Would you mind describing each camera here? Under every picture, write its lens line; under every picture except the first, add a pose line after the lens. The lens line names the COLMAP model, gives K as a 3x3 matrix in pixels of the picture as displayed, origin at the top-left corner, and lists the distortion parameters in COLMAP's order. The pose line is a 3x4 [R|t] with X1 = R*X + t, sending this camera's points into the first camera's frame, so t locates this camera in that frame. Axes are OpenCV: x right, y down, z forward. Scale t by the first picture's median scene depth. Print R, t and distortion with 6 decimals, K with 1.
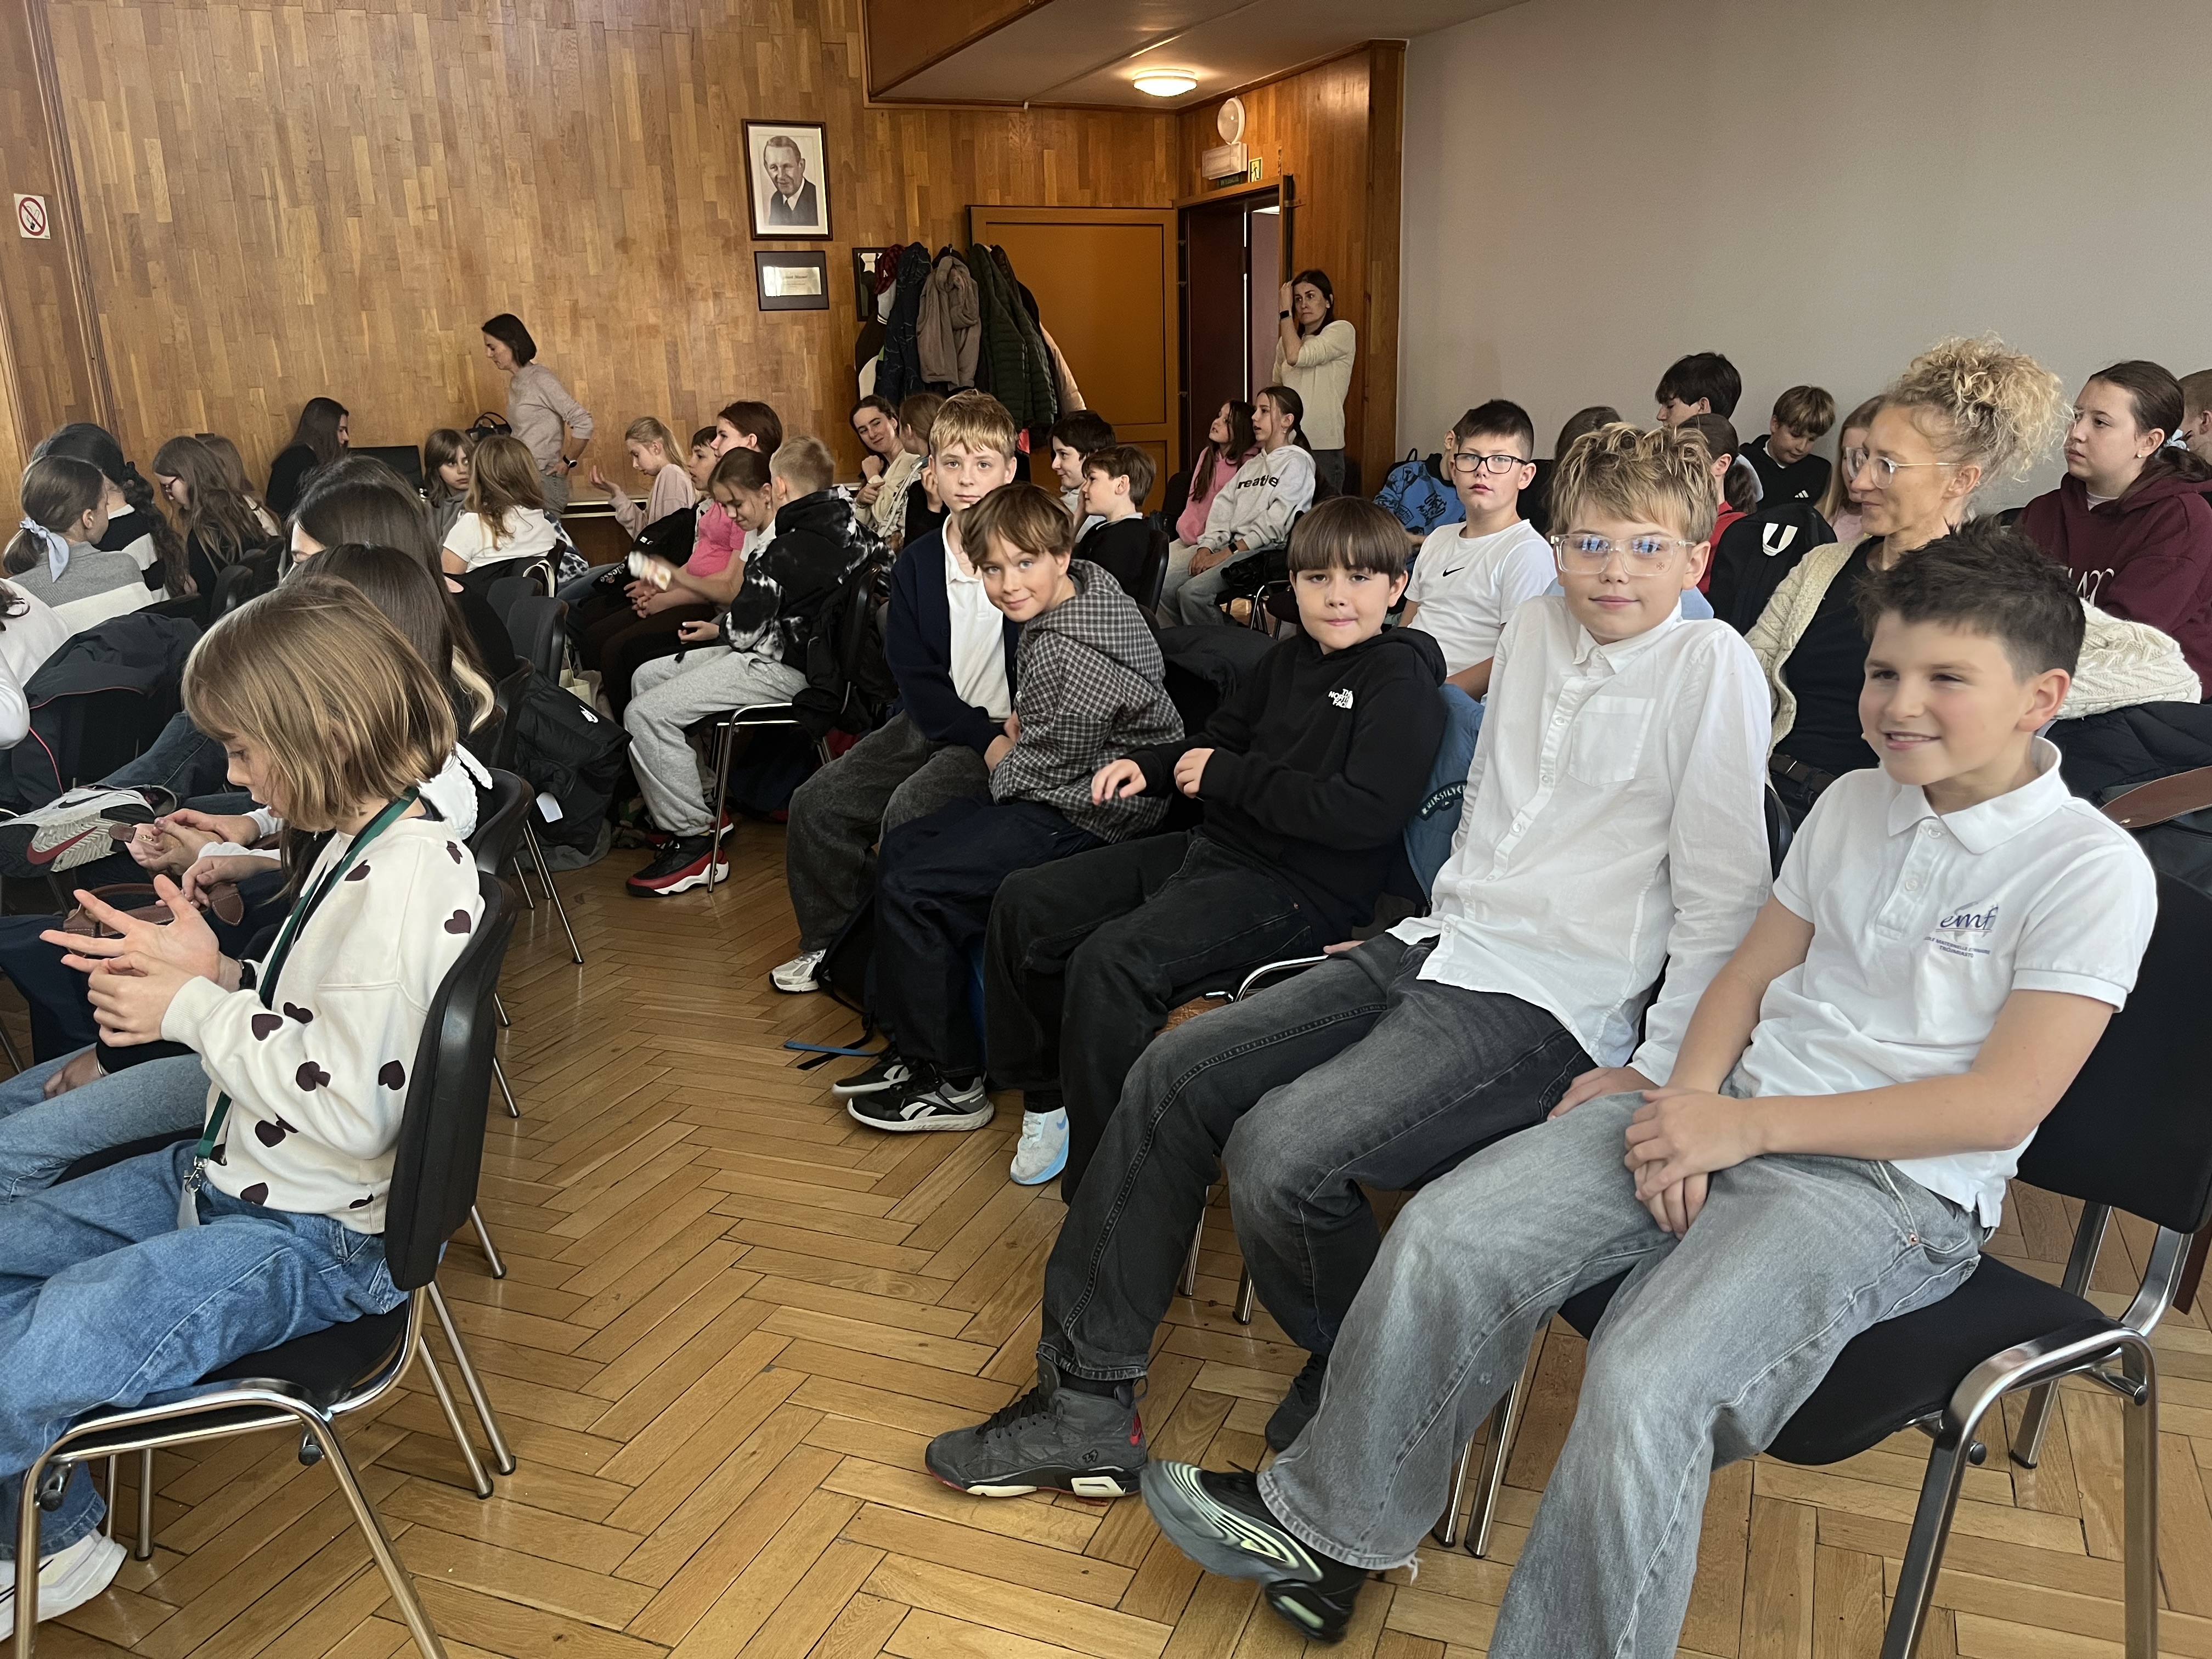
lens RADIAL K [[1677.2, 0, 1253.1], [0, 1677.2, 823.5], [0, 0, 1]] dist [0.013746, -0.039113]
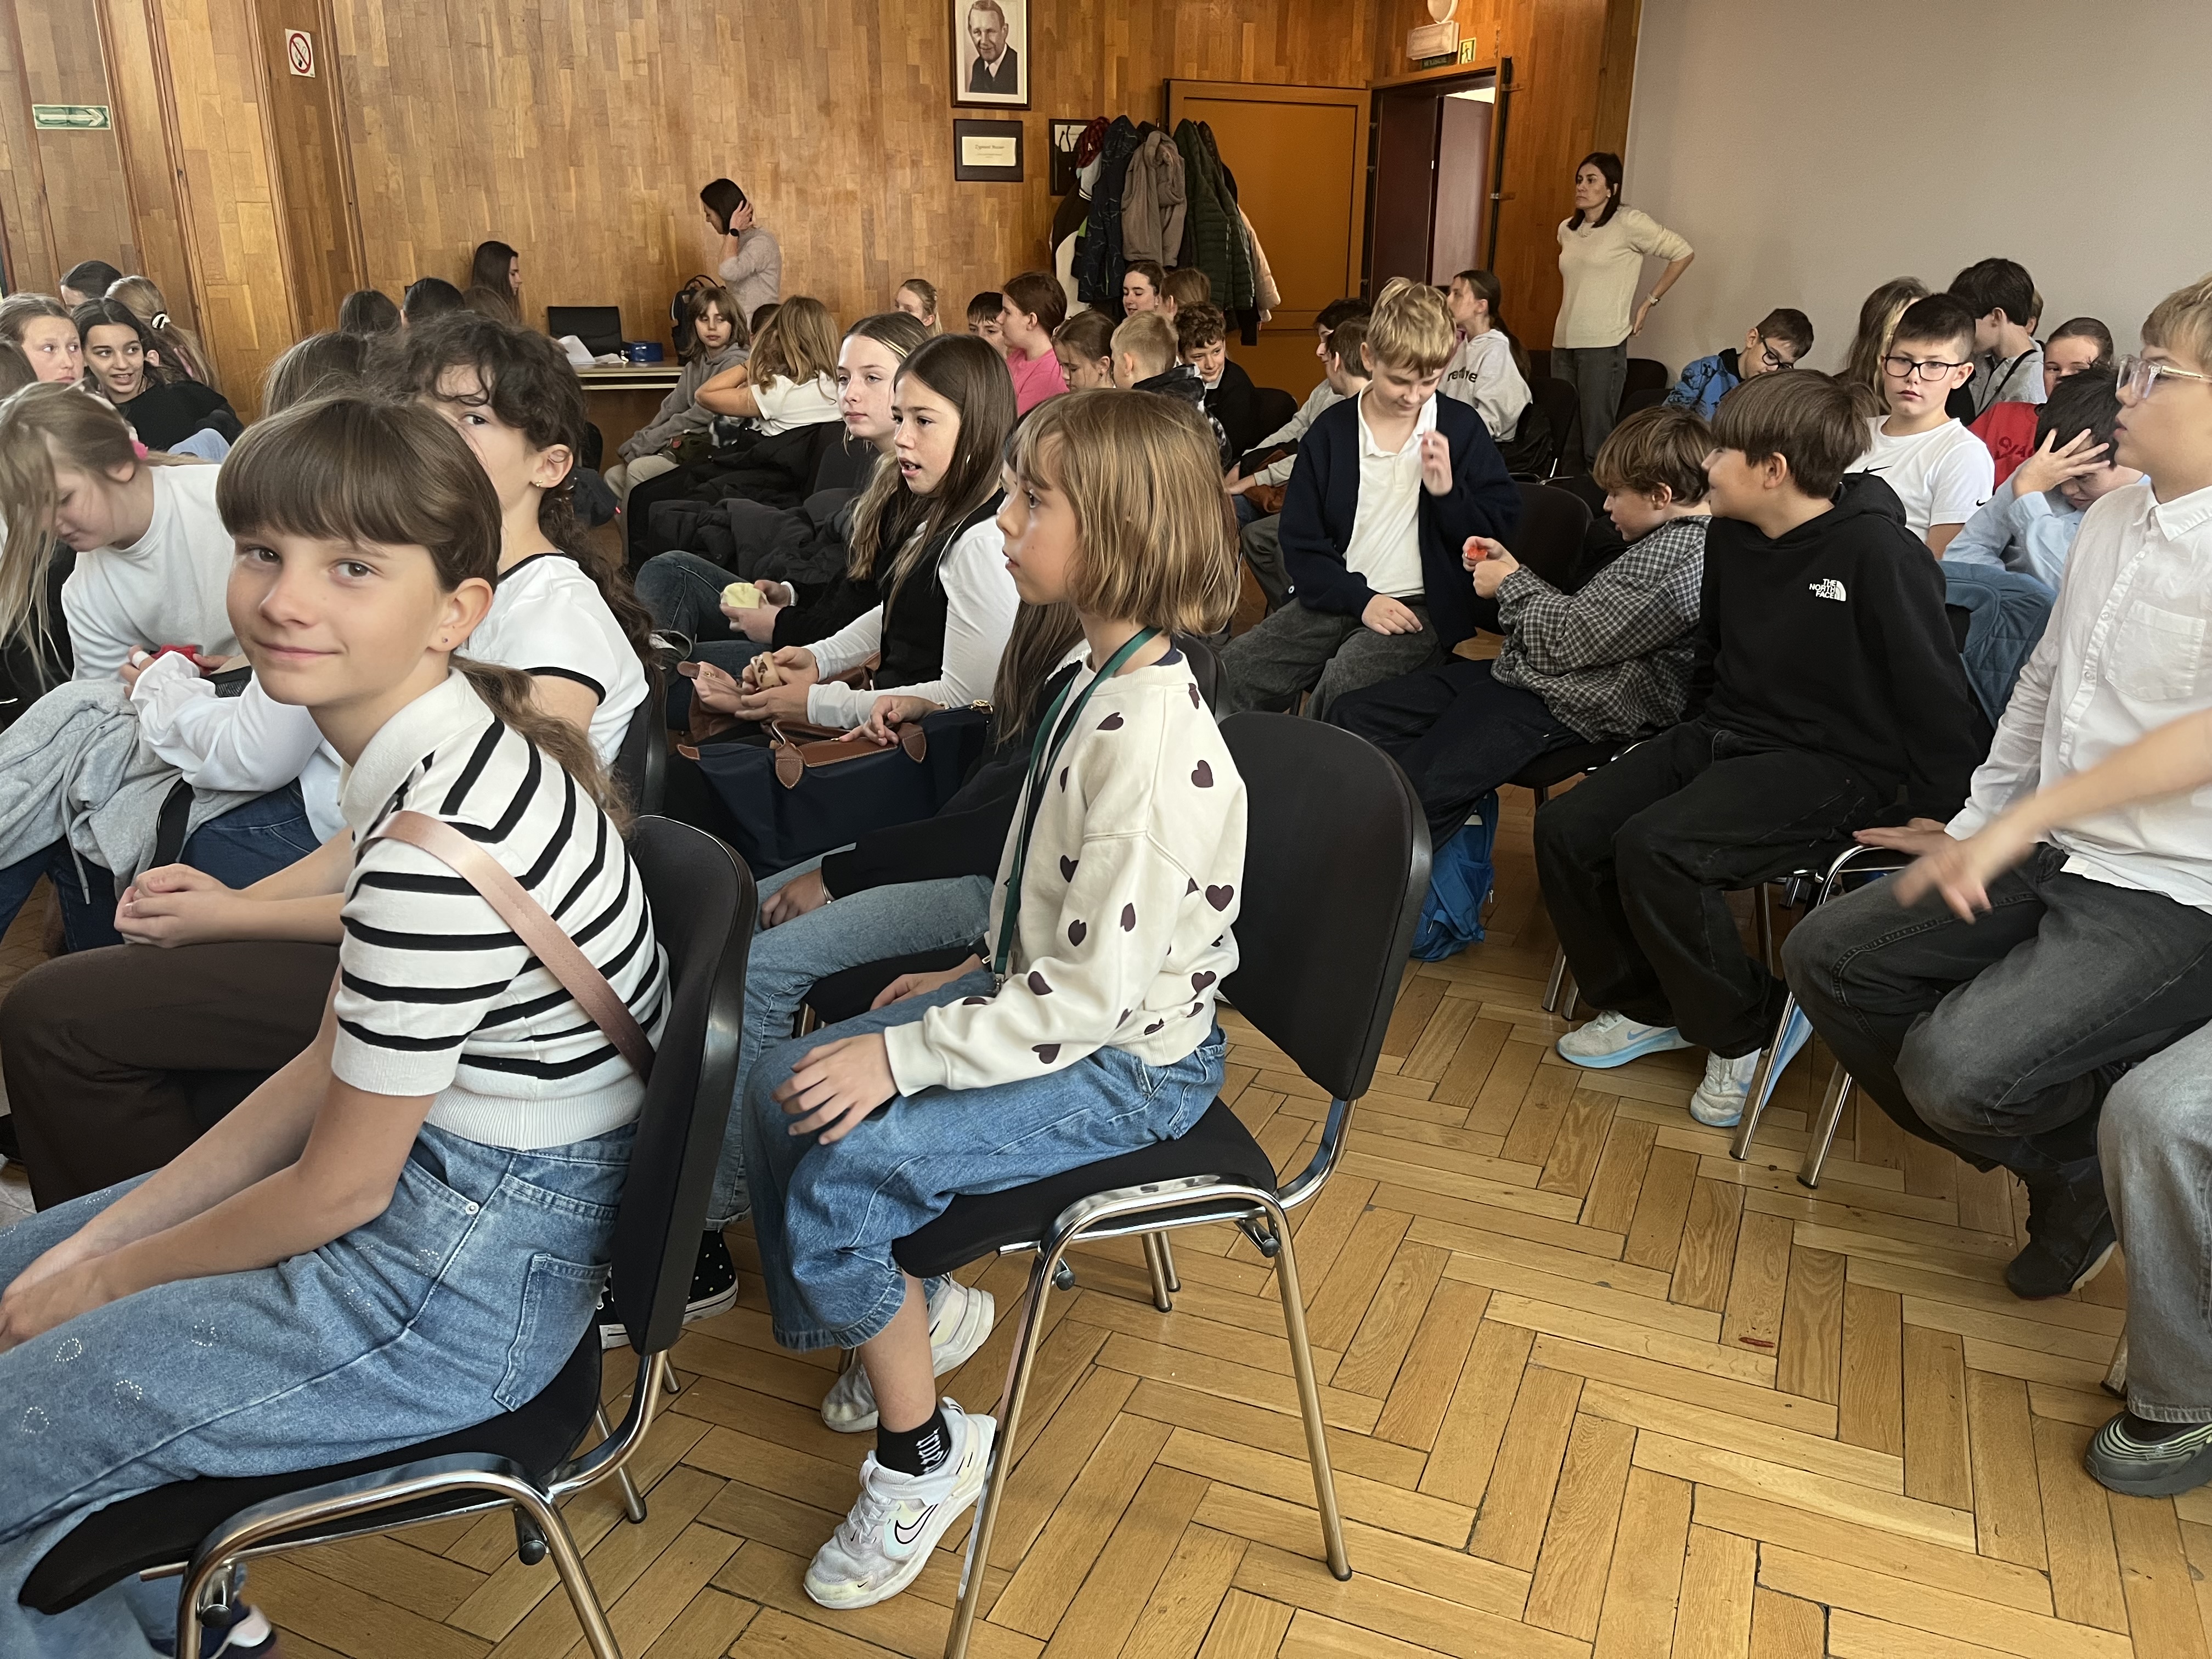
lens RADIAL K [[1677.2, 0, 1110.5], [0, 1677.2, 845.5], [0, 0, 1]] dist [0.013746, -0.039113]
pose [[0.998777, 0.043939, -0.022674, -0.167697], [-0.042240, 0.996608, 0.070632, 0.012115], [0.025701, -0.069588, 0.997245, -0.013678]]
